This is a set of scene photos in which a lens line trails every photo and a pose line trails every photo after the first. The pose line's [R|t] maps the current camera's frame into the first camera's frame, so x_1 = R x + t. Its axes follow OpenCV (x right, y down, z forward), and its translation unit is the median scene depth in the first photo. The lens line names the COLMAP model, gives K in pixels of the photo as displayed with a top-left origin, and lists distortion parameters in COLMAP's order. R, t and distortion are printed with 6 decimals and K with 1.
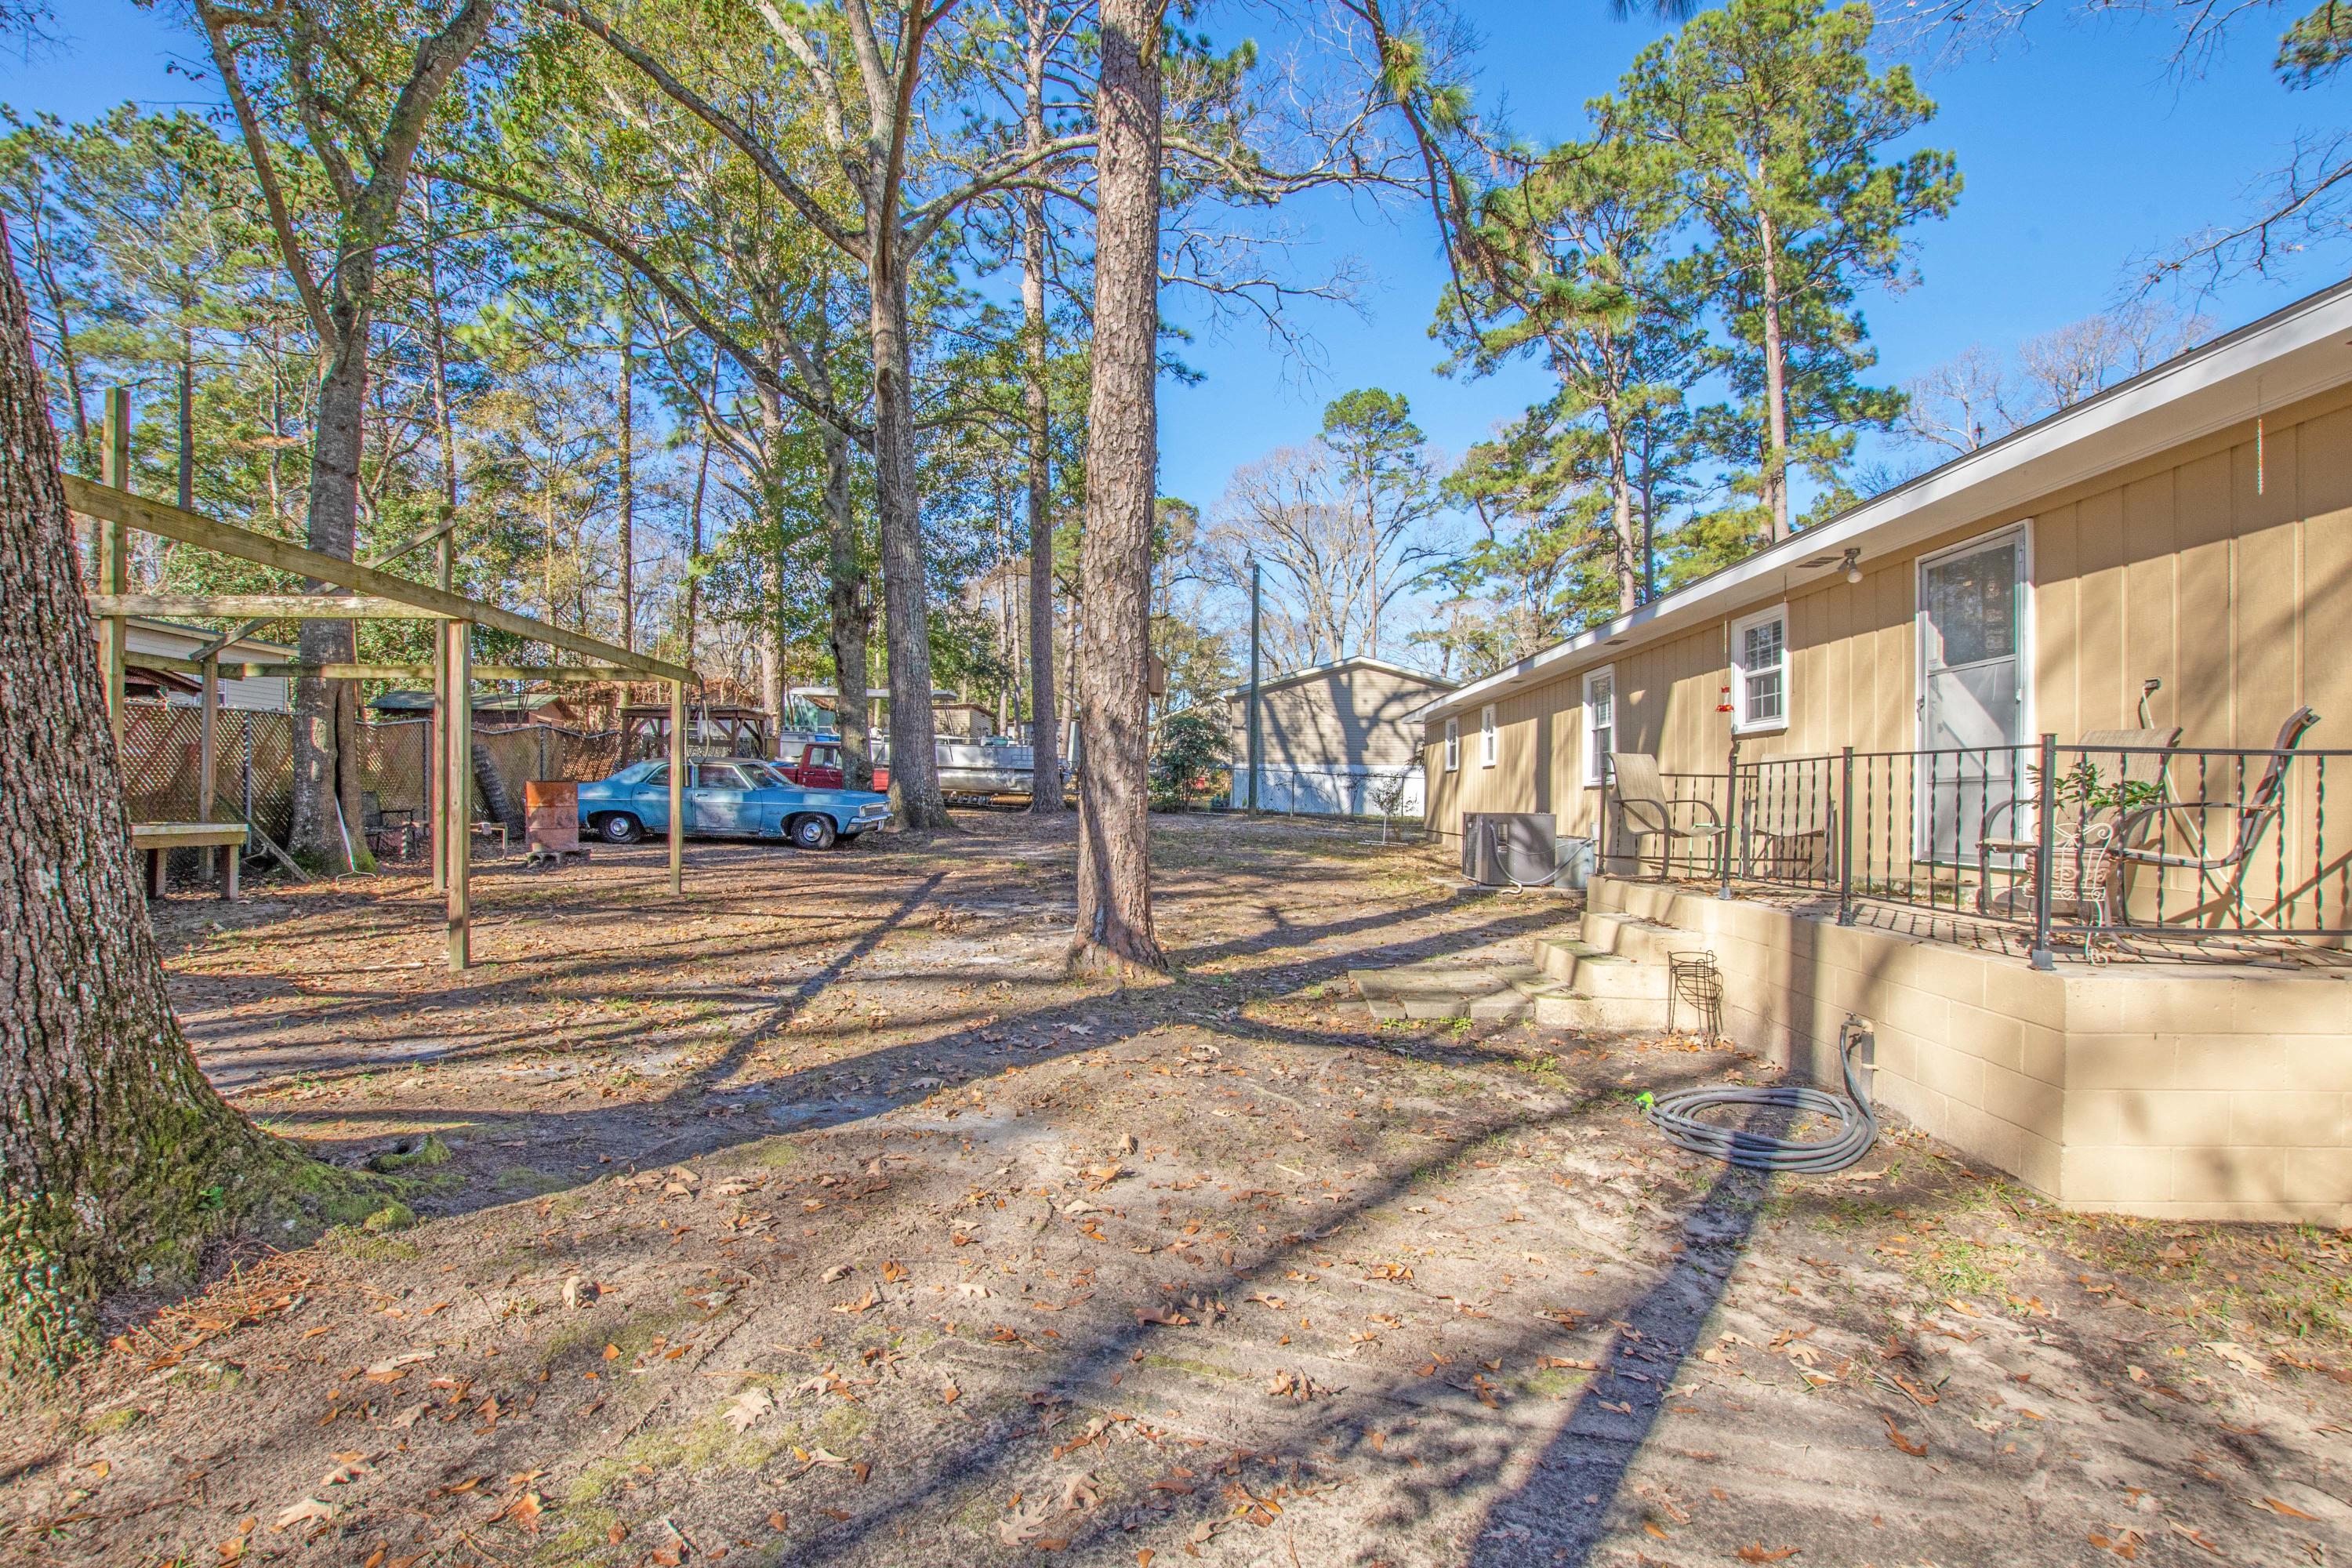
lens RADIAL K [[1041.5, 0, 1174.1], [0, 1041.5, 796.0], [0, 0, 1]] dist [-0.038318, 0.007346]
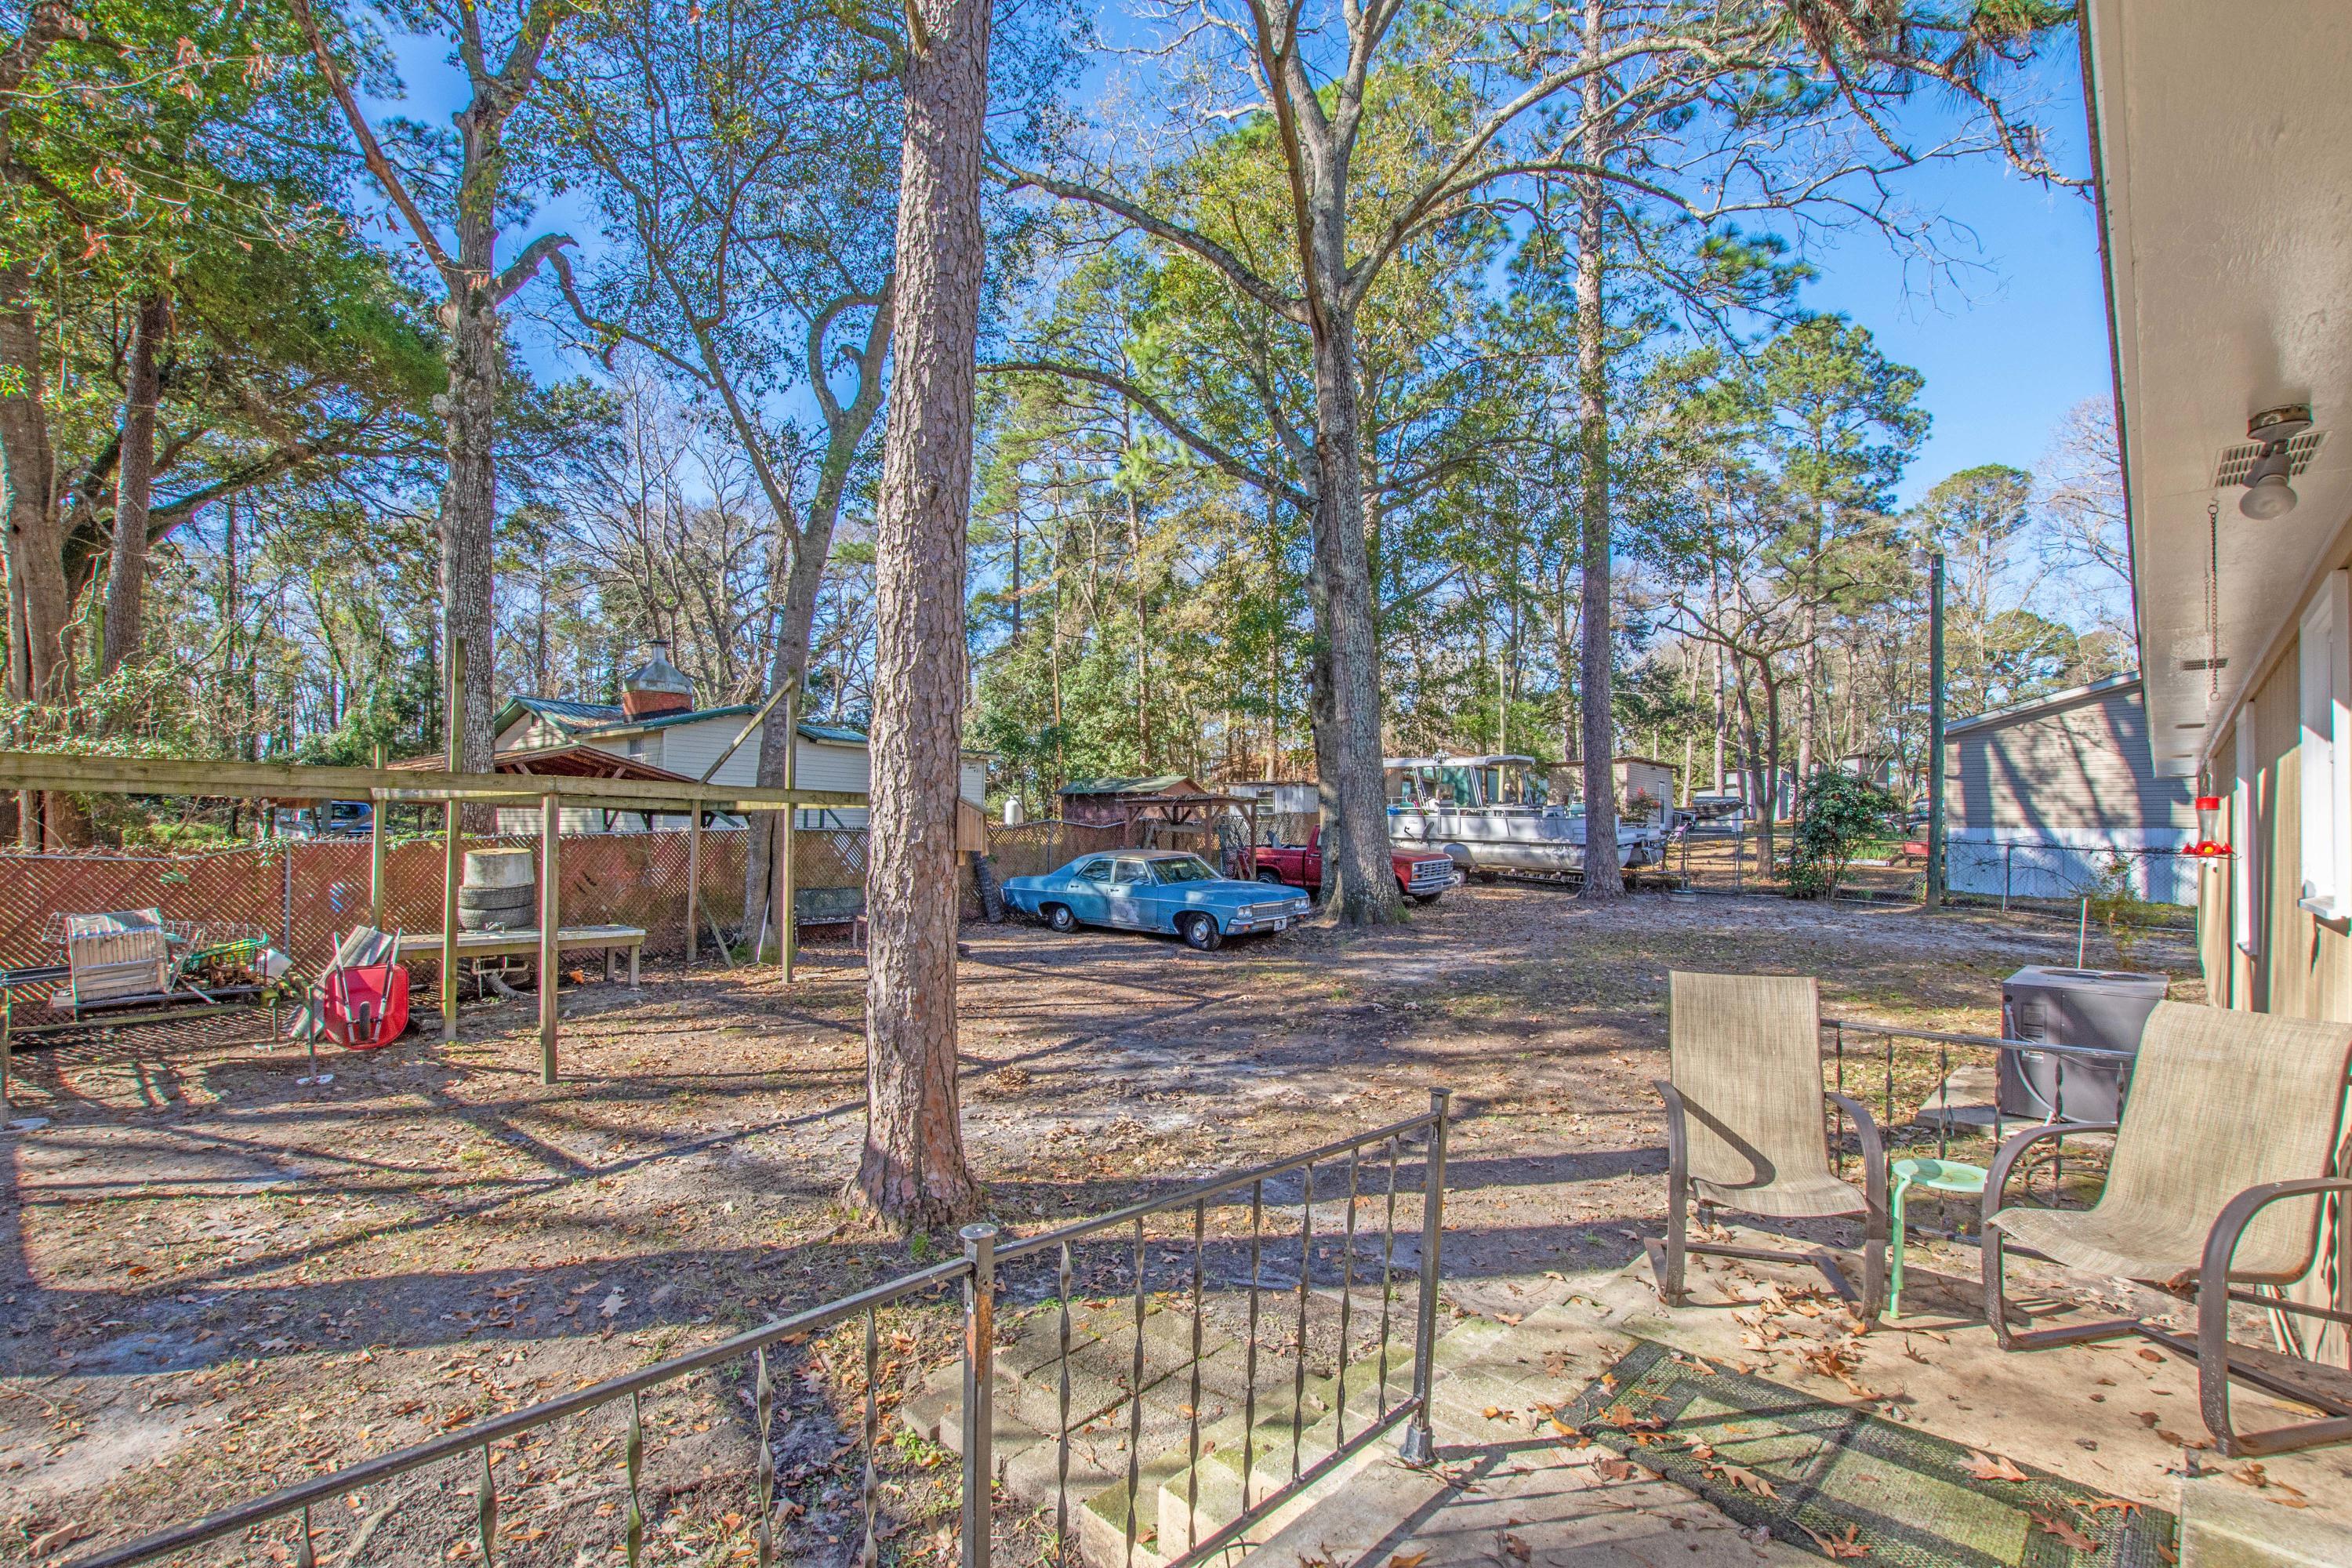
lens RADIAL K [[1041.5, 0, 1174.1], [0, 1041.5, 796.0], [0, 0, 1]] dist [-0.038318, 0.007346]
pose [[0.747898, -0.030873, -0.663096, 0.133597], [0.003617, 0.999093, -0.042437, -0.023650], [0.663804, 0.029340, 0.747331, 0.119026]]
